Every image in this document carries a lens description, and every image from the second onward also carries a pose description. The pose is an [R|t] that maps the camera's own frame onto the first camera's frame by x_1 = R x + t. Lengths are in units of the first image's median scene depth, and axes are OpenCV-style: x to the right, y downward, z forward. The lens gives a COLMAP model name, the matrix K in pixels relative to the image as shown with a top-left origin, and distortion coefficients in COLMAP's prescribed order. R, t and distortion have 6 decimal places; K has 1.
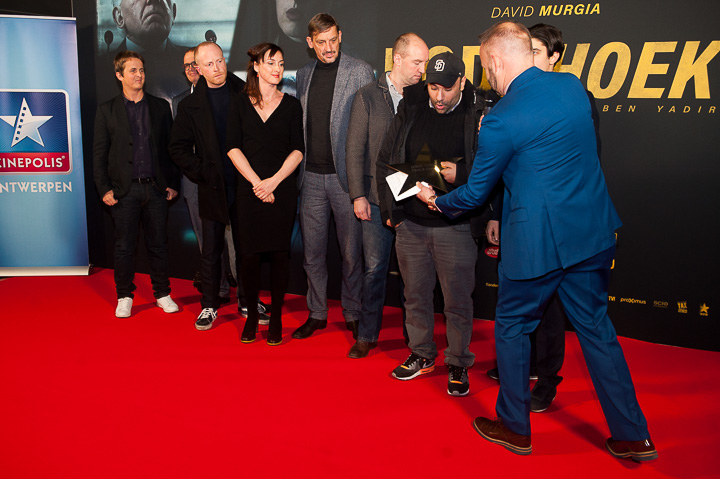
lens RADIAL K [[633.8, 0, 321.5], [0, 633.8, 218.7], [0, 0, 1]] dist [-0.011454, -0.023615]
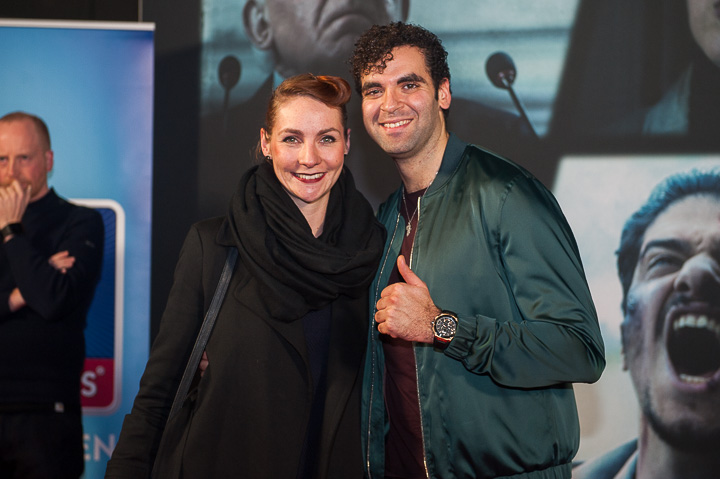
lens RADIAL K [[1483.0, 0, 371.1], [0, 1483.0, 213.5], [0, 0, 1]] dist [0.069002, 0.000000]
pose [[0.992162, 0.005680, -0.124832, -0.129155], [-0.028822, 0.982434, -0.184373, -0.028064], [0.121592, 0.186525, 0.974897, 0.109844]]
